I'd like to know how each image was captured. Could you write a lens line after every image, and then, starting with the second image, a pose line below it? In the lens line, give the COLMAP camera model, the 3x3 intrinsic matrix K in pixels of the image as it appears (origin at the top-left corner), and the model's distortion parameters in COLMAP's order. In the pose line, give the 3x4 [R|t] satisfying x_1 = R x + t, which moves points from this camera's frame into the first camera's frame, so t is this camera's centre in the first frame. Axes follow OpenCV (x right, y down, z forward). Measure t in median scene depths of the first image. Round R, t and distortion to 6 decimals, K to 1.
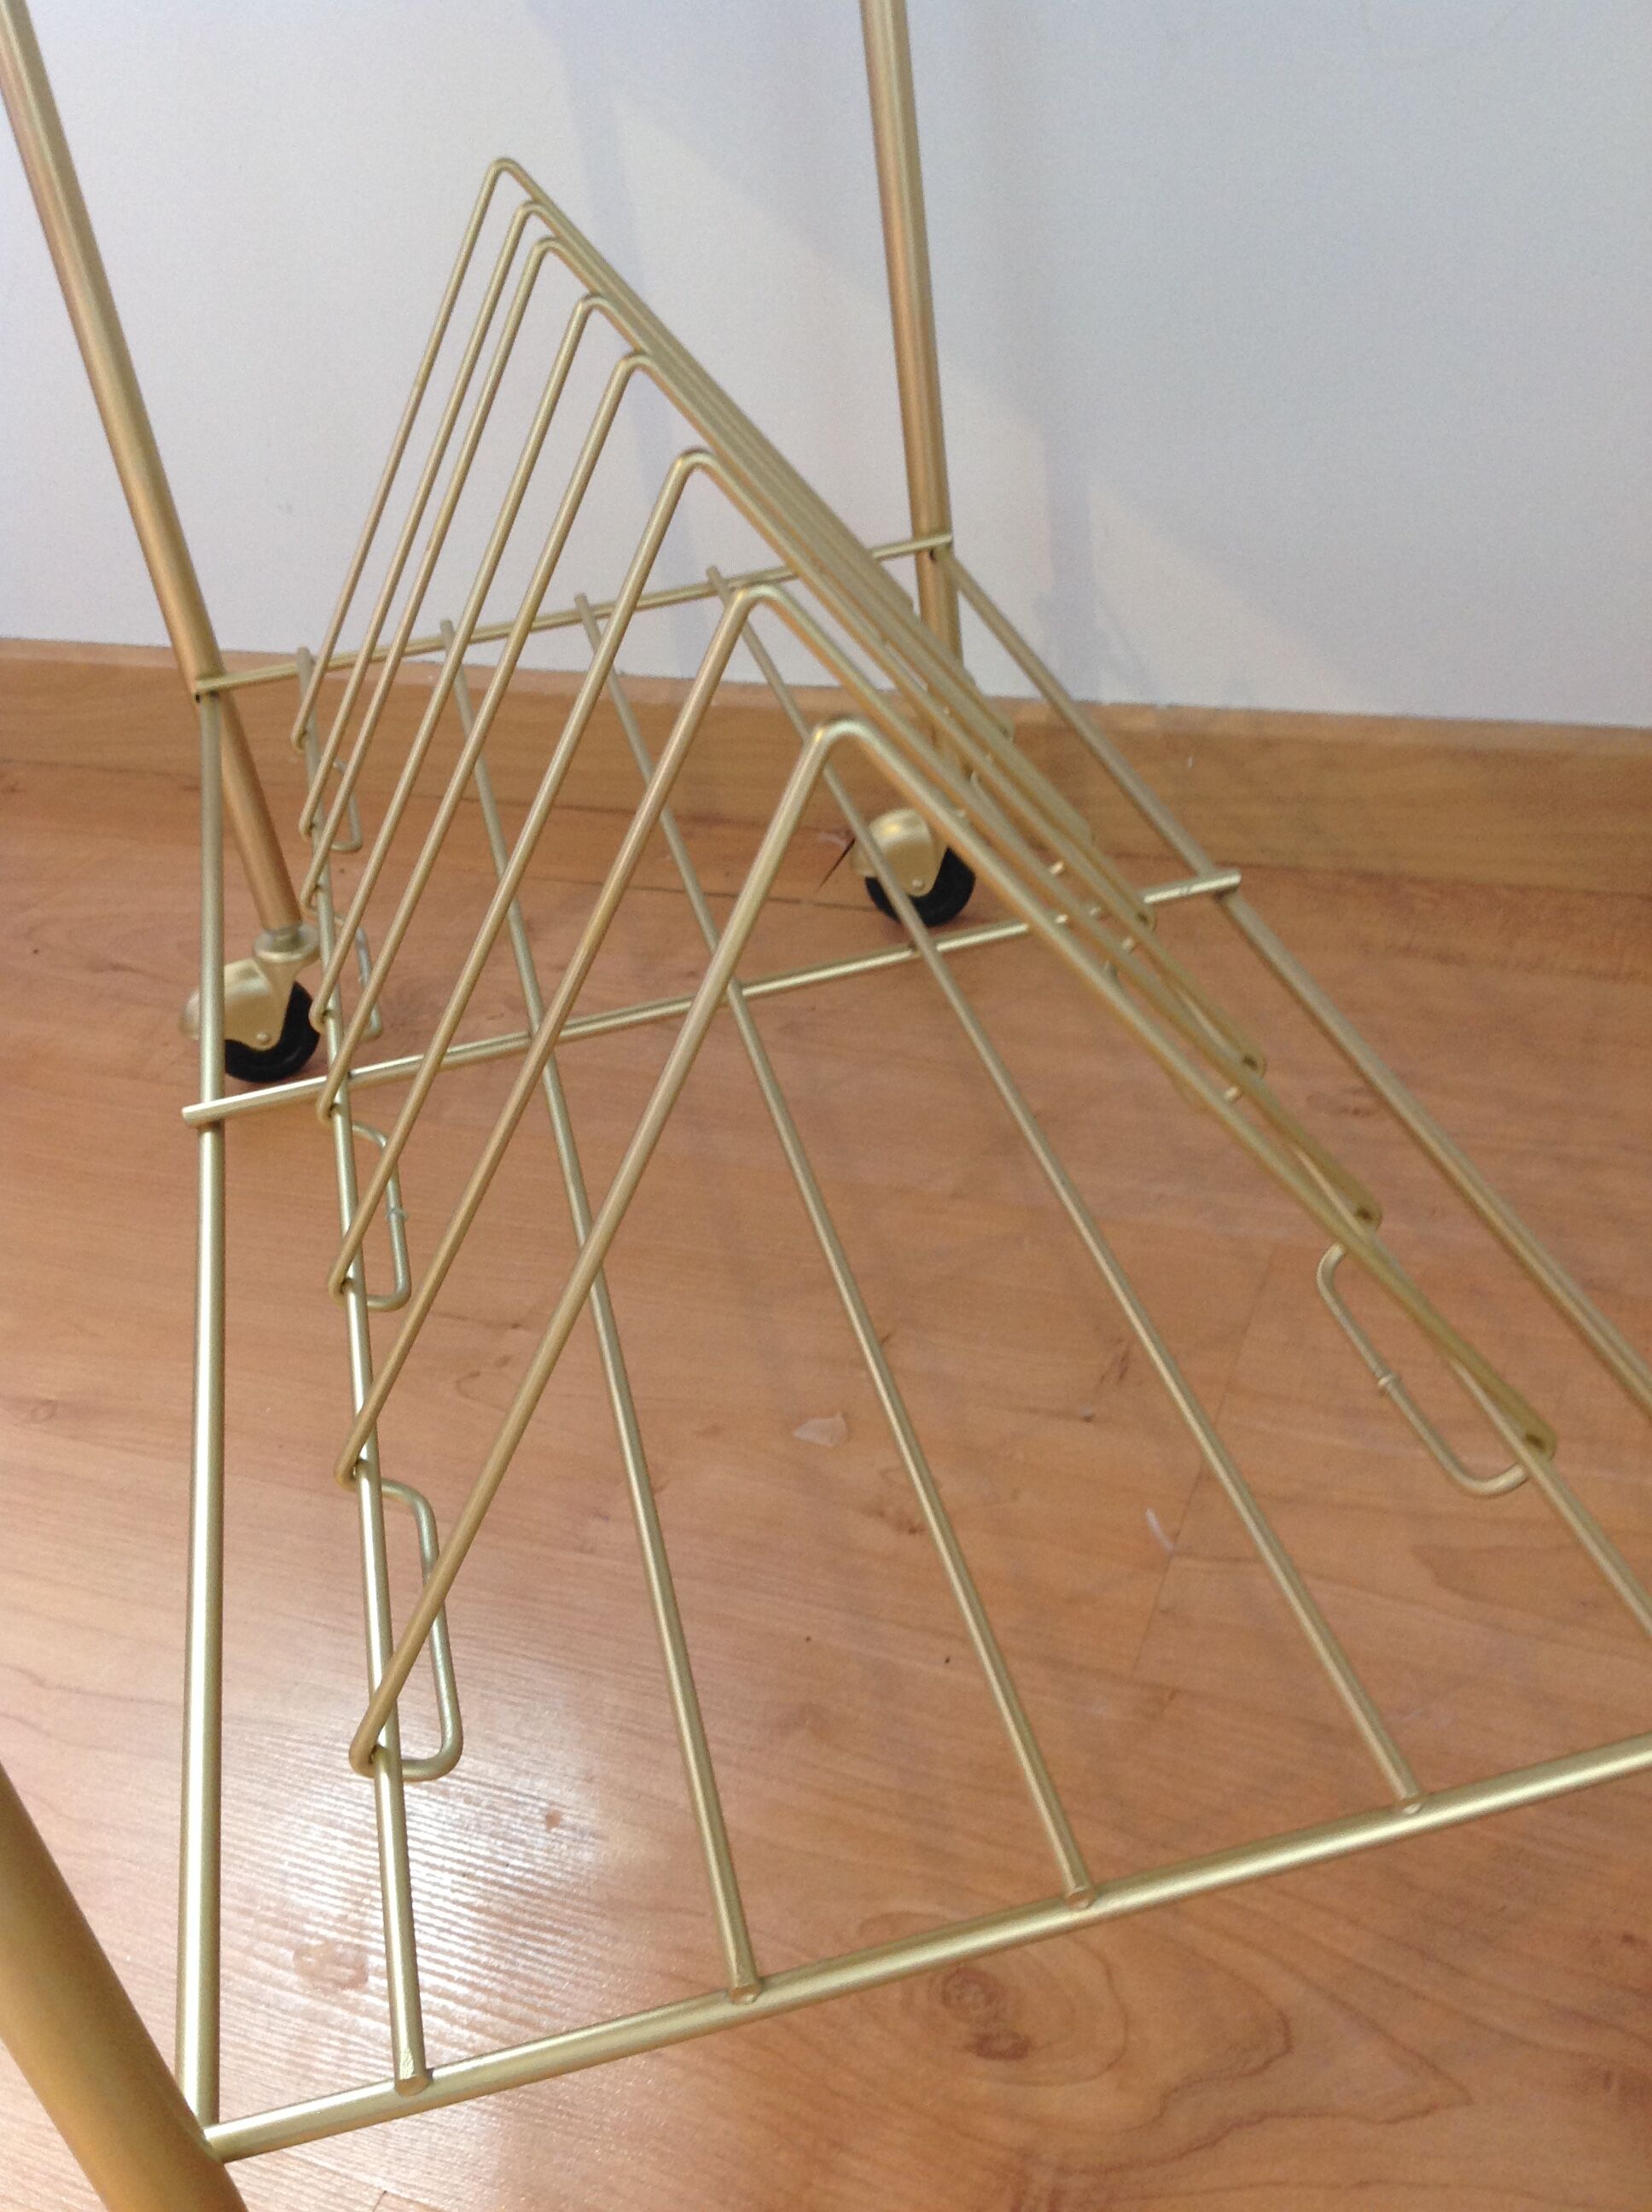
lens RADIAL K [[2137.8, 0, 826.0], [0, 2137.8, 1106.0], [0, 0, 1]] dist [0.141123, -0.323023]
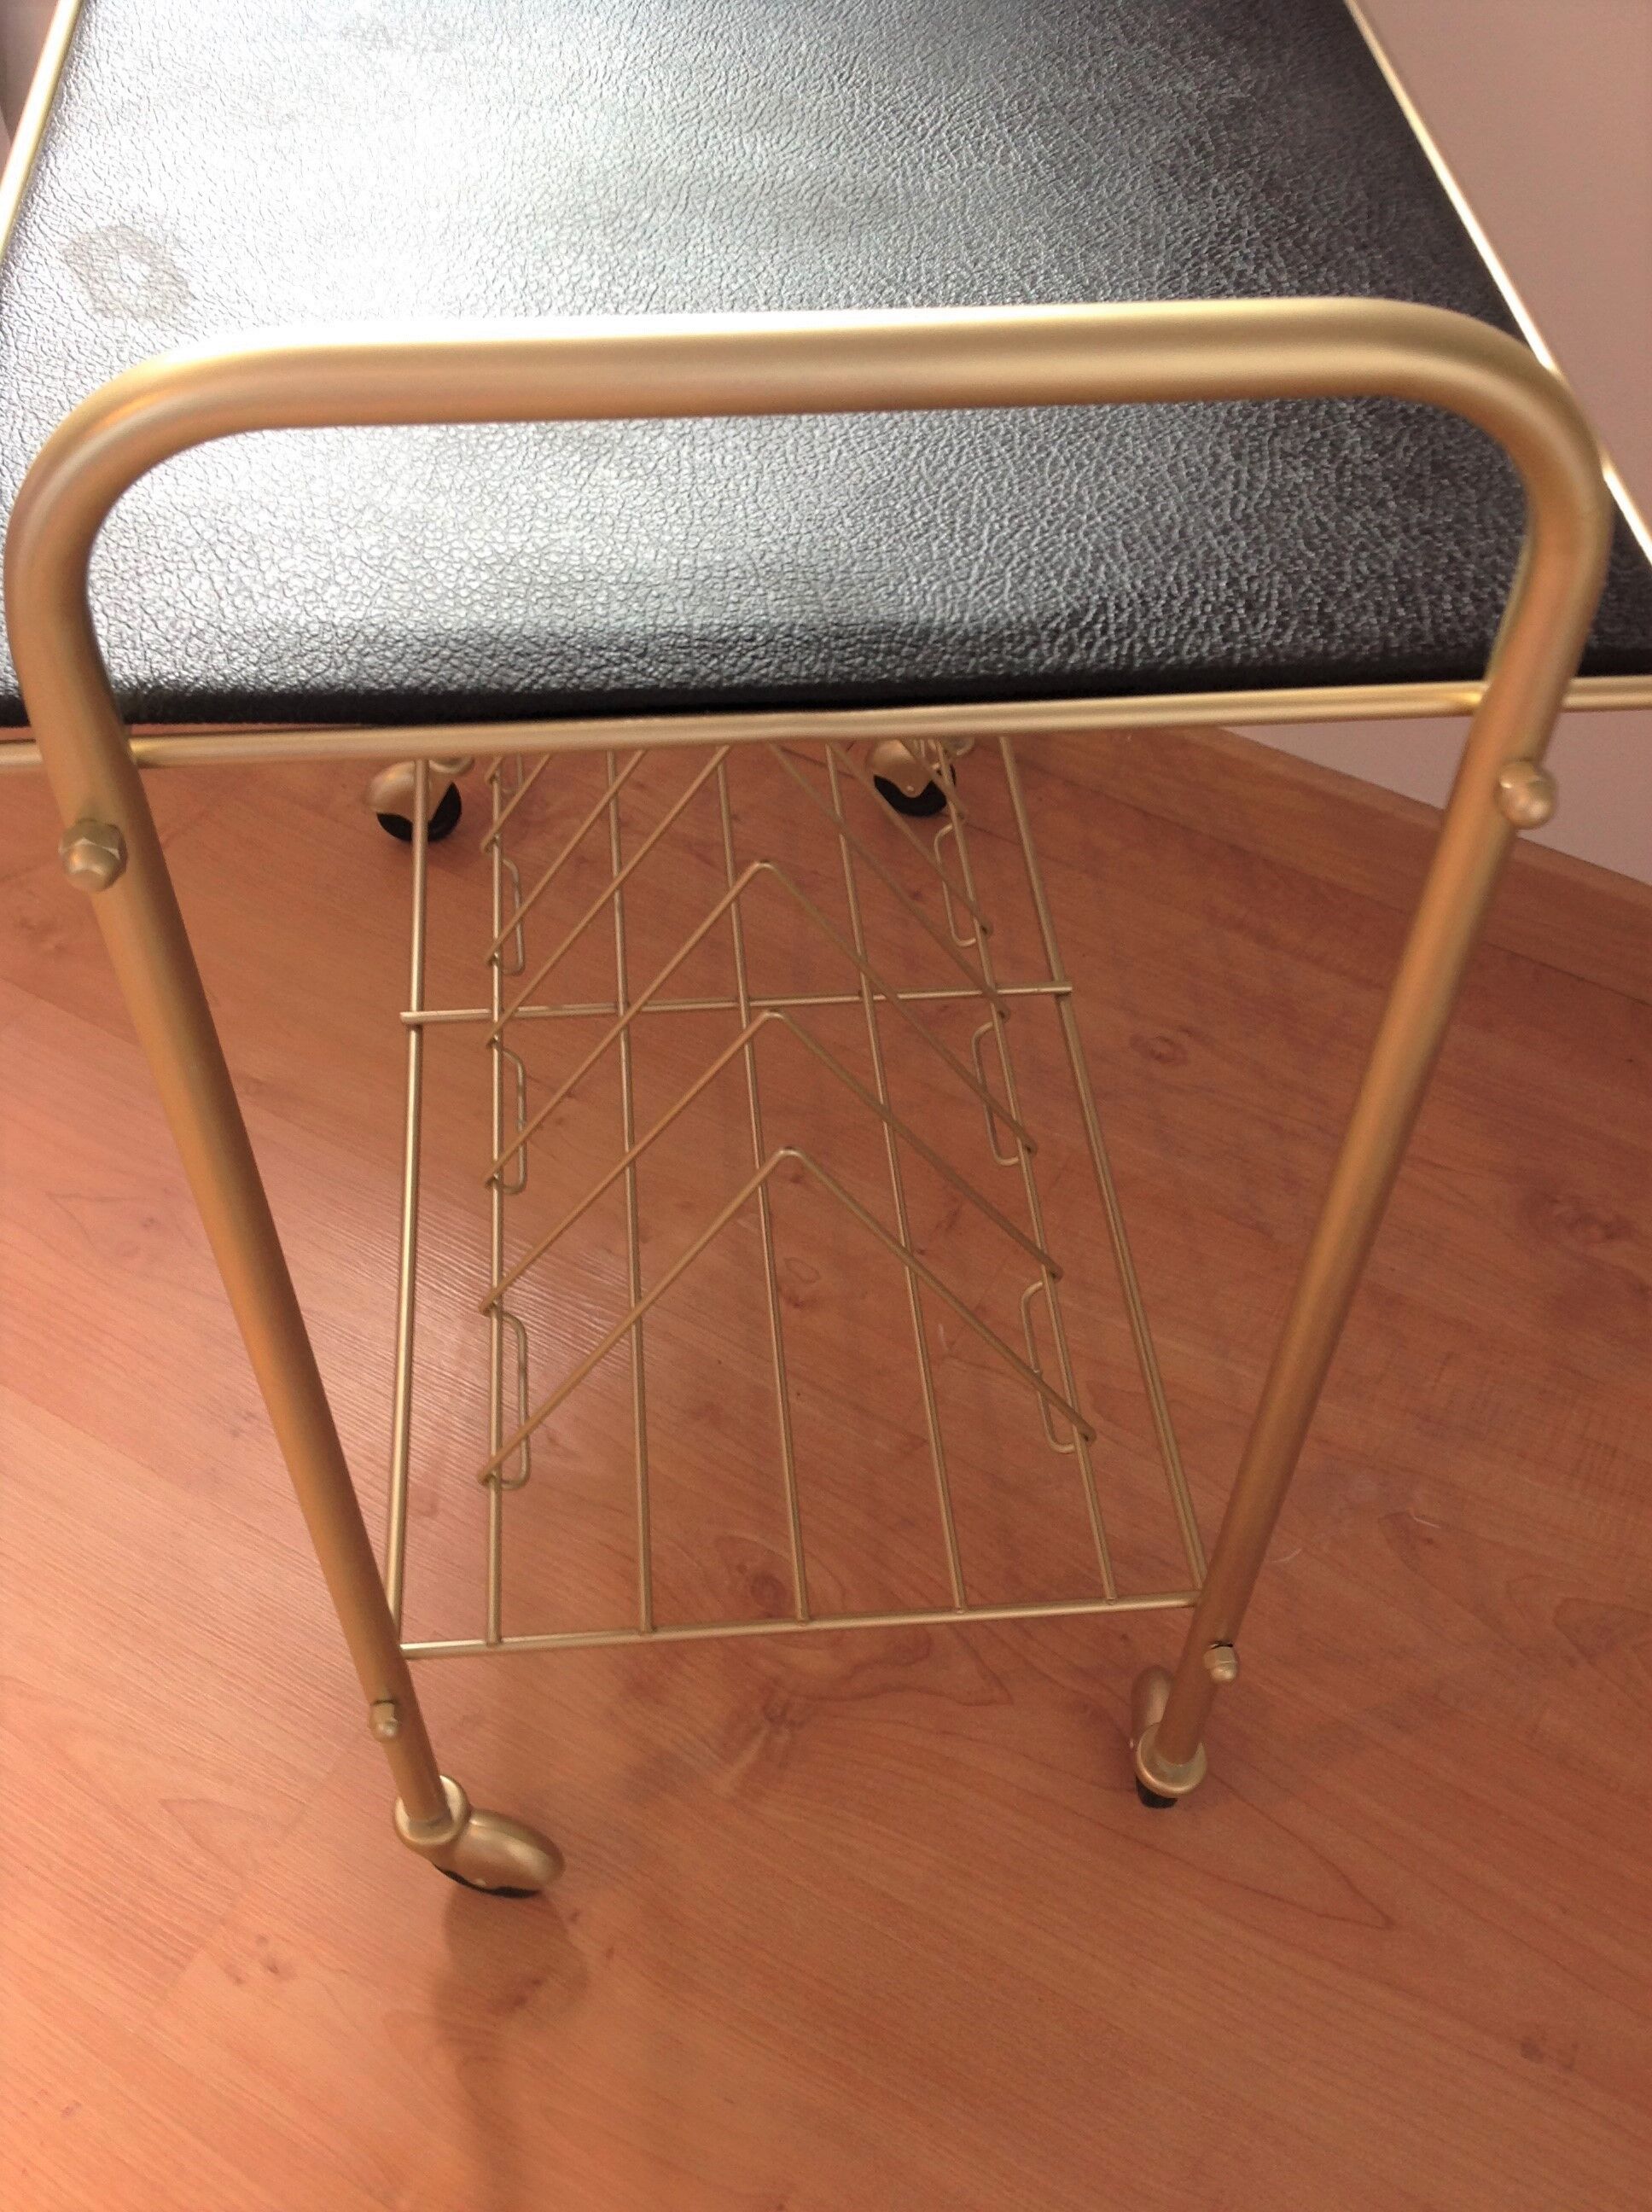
lens RADIAL K [[2137.8, 0, 826.0], [0, 2137.8, 1106.0], [0, 0, 1]] dist [0.141123, -0.323023]
pose [[0.980284, 0.195485, 0.028801, -0.016501], [-0.196095, 0.944517, 0.263505, -0.470604], [0.024308, -0.263957, 0.964228, -0.645150]]
